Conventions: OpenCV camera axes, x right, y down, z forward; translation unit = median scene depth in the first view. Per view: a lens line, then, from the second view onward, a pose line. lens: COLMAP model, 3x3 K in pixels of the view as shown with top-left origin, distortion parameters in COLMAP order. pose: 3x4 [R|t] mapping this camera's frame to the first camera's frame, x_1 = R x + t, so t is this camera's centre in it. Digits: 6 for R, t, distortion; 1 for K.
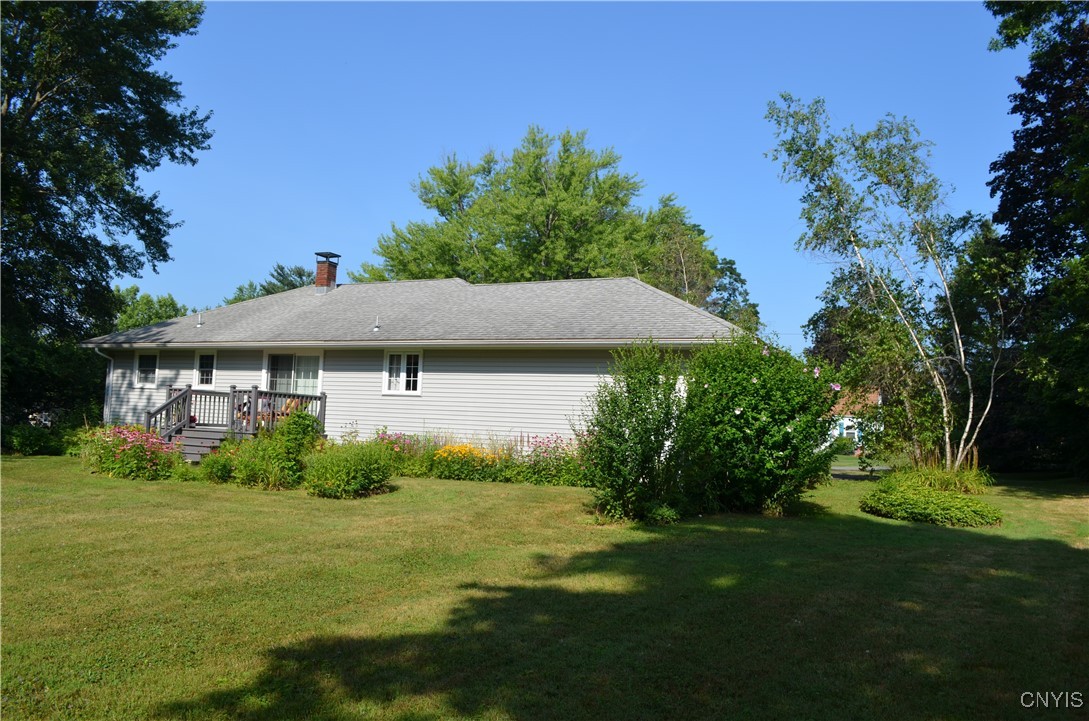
lens RADIAL K [[842.8, 0, 539.3], [0, 842.8, 356.0], [0, 0, 1]] dist [-0.064834, 0.002186]
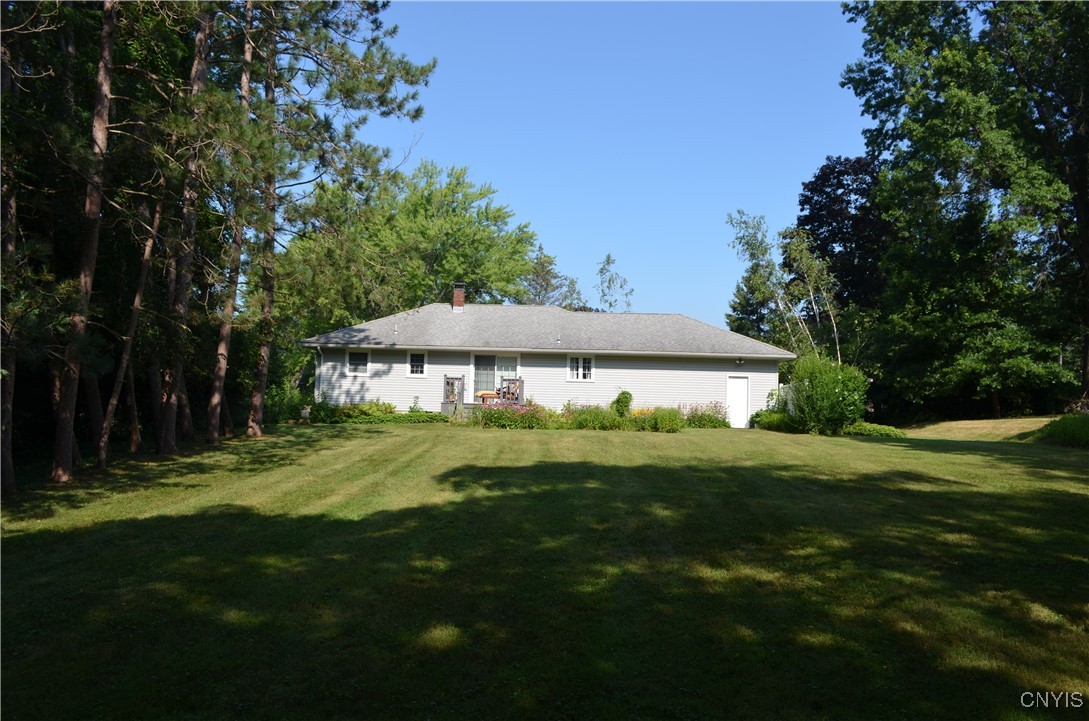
lens RADIAL K [[851.8, 0, 551.7], [0, 851.8, 364.8], [0, 0, 1]] dist [-0.078821, 0.004778]
pose [[0.909257, 0.009706, 0.416121, -0.767683], [-0.021860, 0.999462, 0.024452, -0.022803], [-0.415660, -0.031330, 0.908980, -0.422315]]
